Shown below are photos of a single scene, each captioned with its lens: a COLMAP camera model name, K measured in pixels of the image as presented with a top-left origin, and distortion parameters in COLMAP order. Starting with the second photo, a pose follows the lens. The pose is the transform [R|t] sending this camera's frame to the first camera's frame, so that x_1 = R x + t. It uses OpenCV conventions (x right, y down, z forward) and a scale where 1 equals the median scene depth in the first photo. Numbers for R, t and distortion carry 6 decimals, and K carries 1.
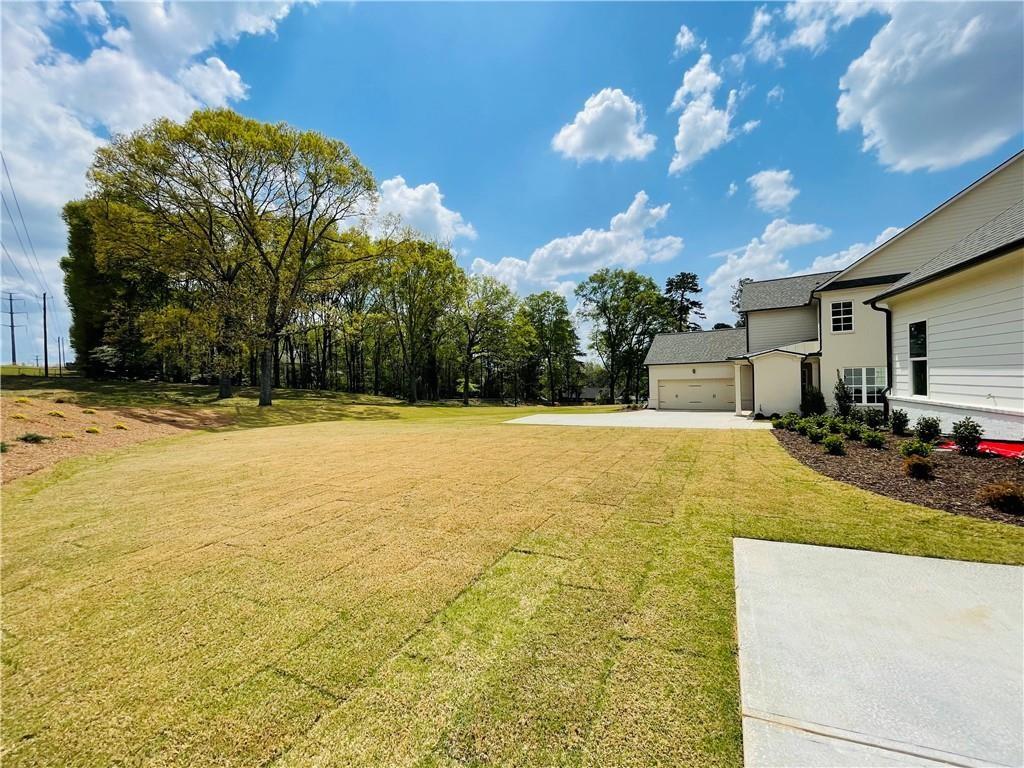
lens RADIAL K [[413.6, 0, 511.8], [0, 413.6, 384.9], [0, 0, 1]] dist [-0.002094, 0.001078]
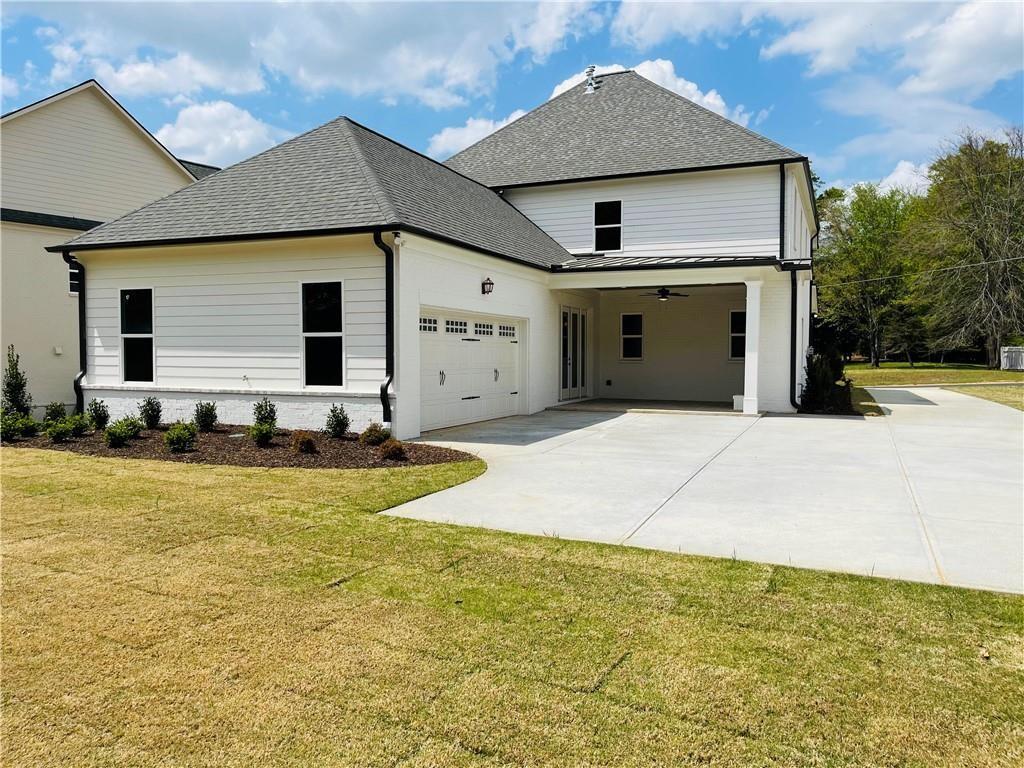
lens RADIAL K [[747.4, 0, 511.9], [0, 747.4, 383.9], [0, 0, 1]] dist [-0.000717, 0.000490]
pose [[0.004086, -0.005093, 0.999979, -0.455266], [0.001613, 0.999986, 0.005087, 0.023945], [-0.999990, 0.001592, 0.004094, 0.262990]]
